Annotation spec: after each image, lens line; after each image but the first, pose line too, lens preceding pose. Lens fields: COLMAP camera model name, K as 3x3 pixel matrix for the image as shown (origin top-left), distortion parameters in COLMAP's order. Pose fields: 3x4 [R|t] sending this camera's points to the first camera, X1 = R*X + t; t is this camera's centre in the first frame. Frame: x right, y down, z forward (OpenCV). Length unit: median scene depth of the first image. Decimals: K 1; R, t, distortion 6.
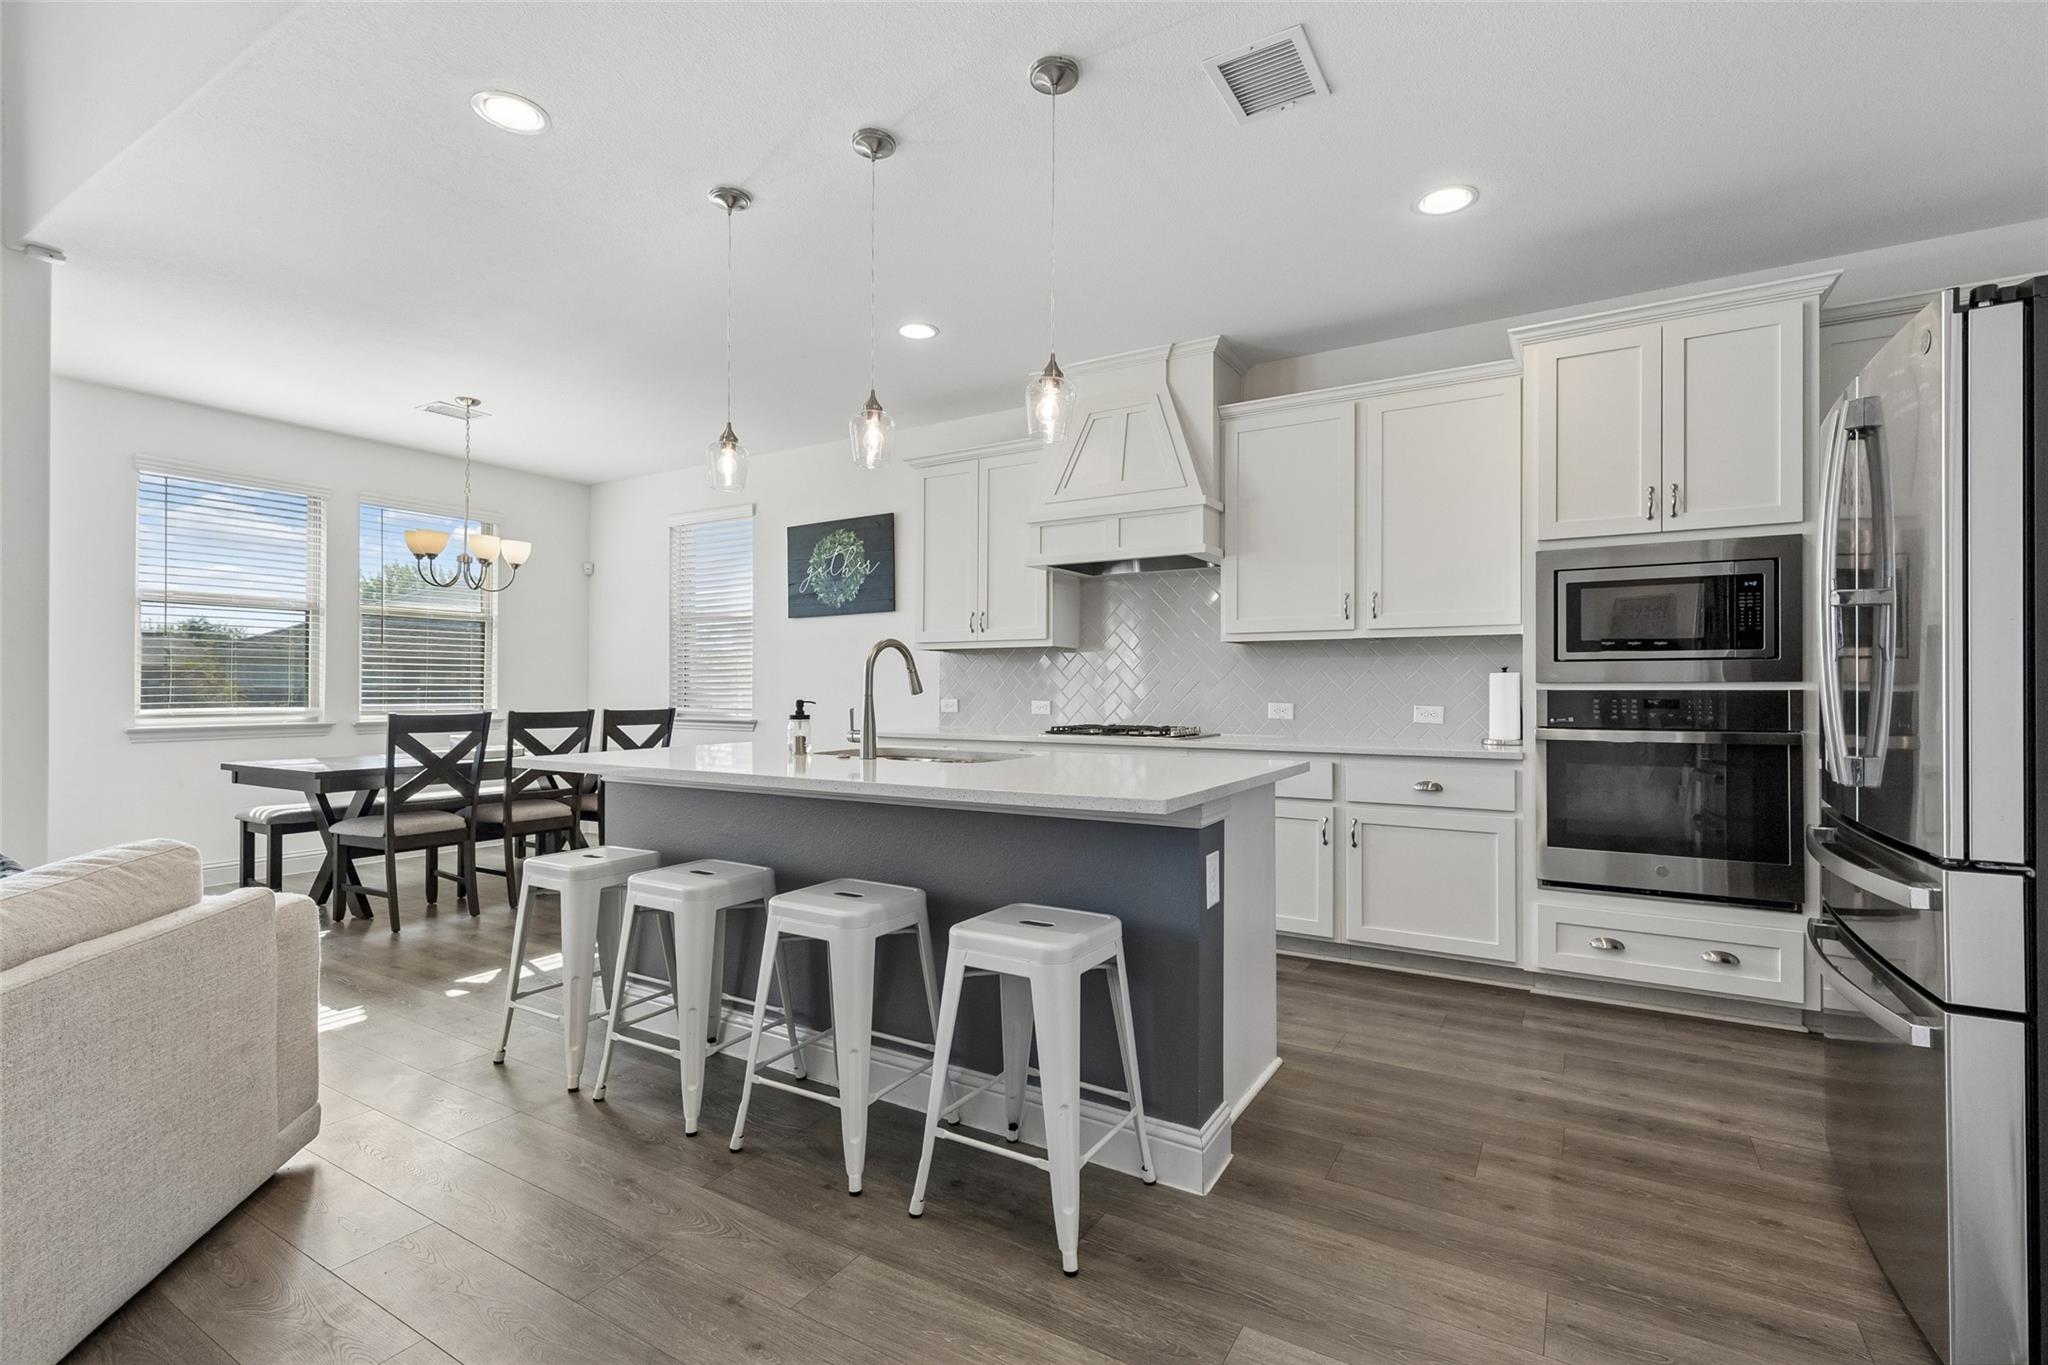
lens RADIAL K [[923.4, 0, 1028.3], [0, 923.4, 683.8], [0, 0, 1]] dist [0.005770, -0.000742]
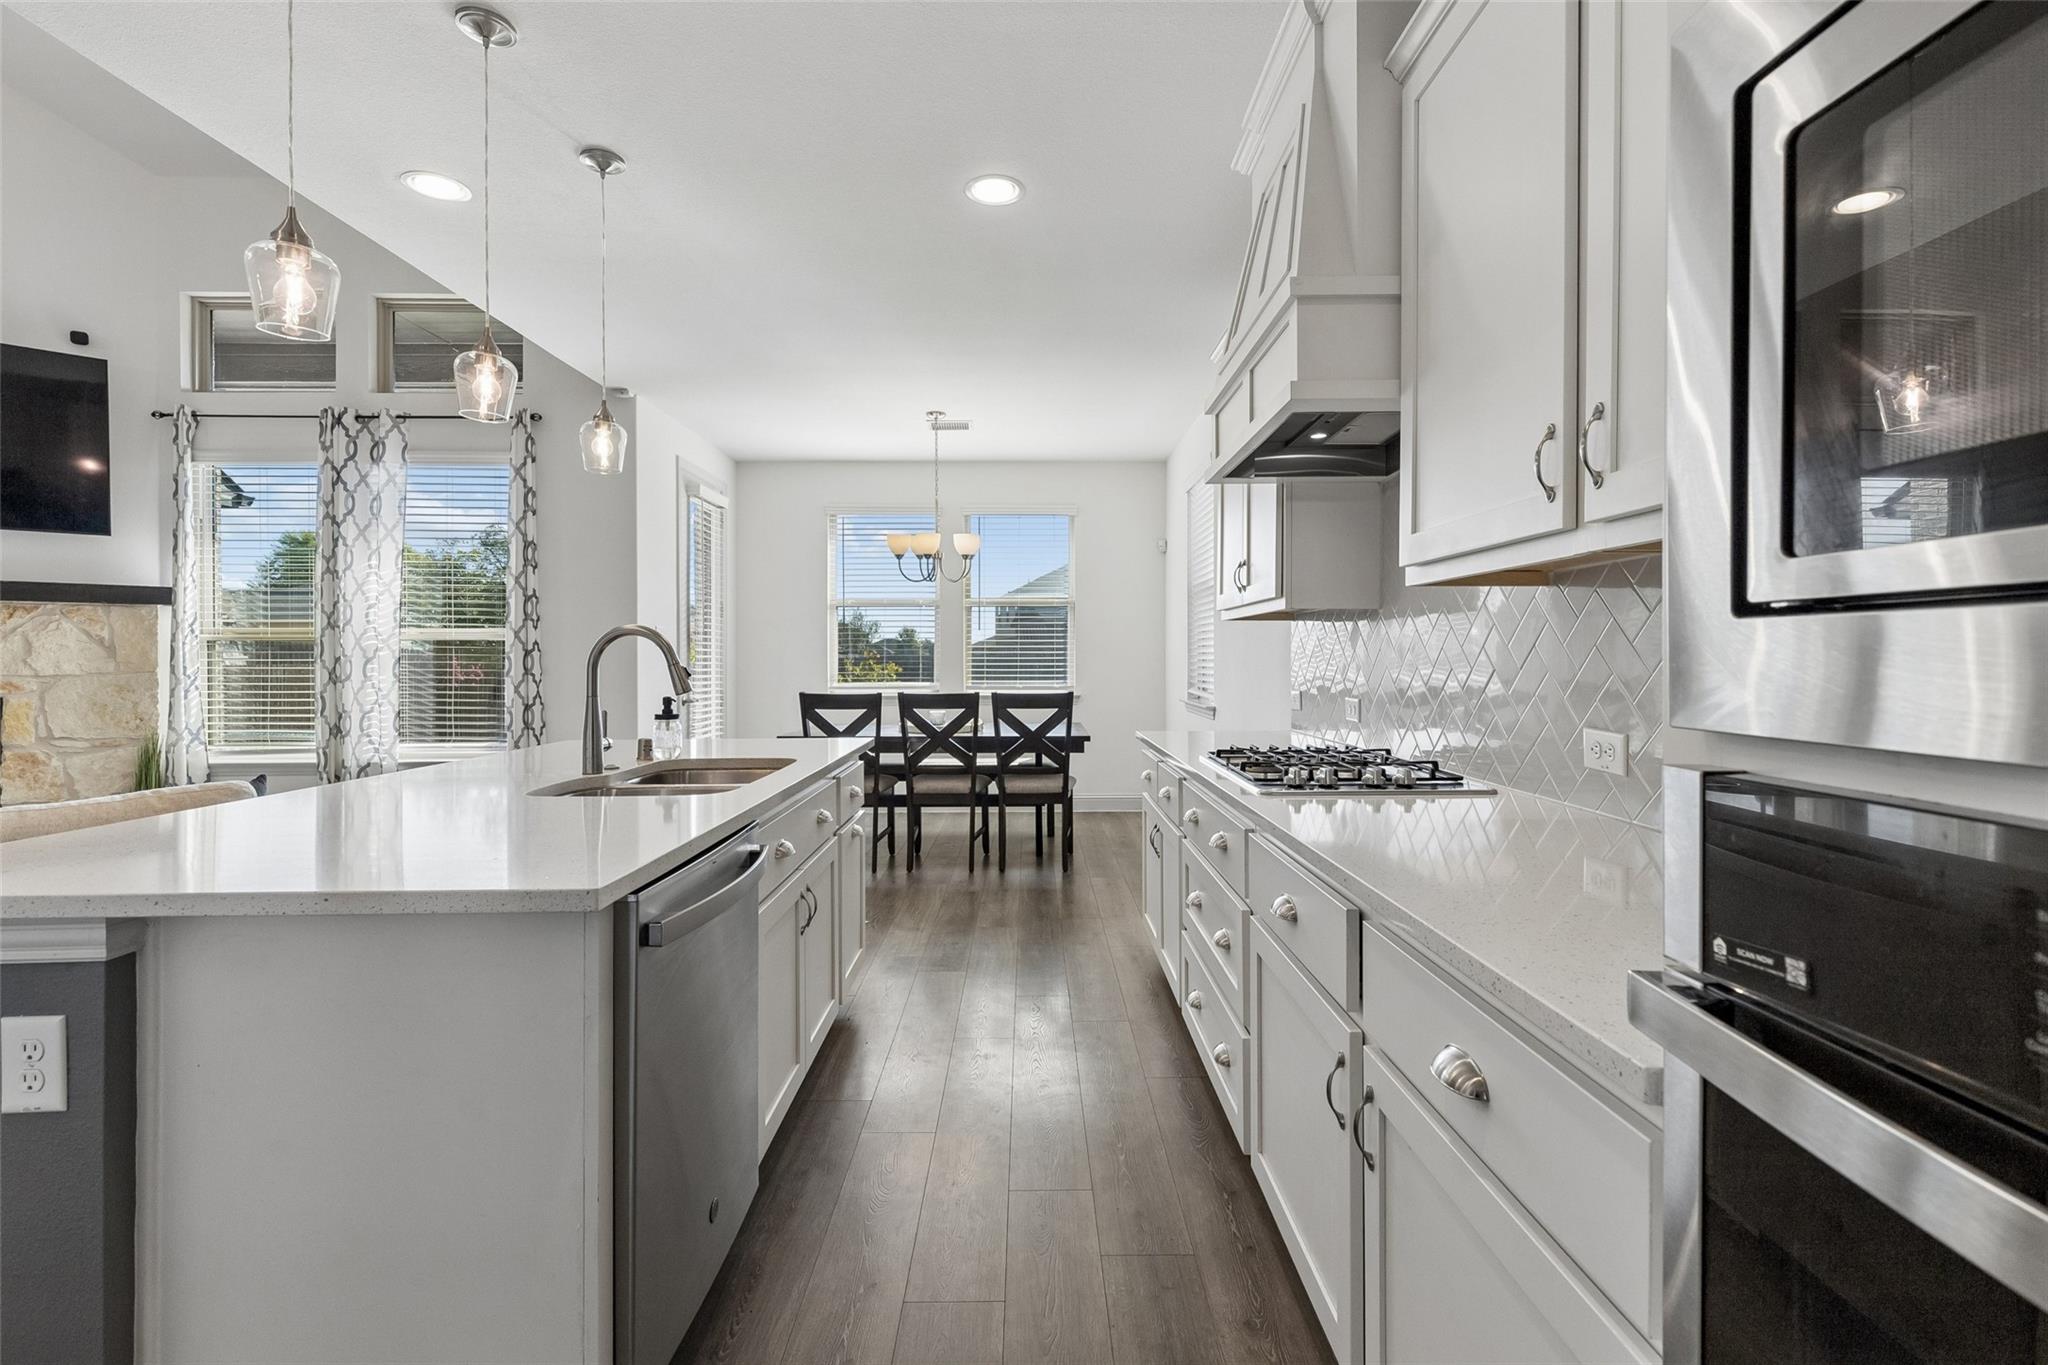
lens RADIAL K [[923.4, 0, 1027.0], [0, 923.4, 676.6], [0, 0, 1]] dist [0.005770, -0.000742]
pose [[0.528892, 0.014074, -0.848573, 0.399963], [0.007831, 0.999739, 0.021462, -0.010620], [0.848653, -0.017996, 0.528644, 0.490112]]
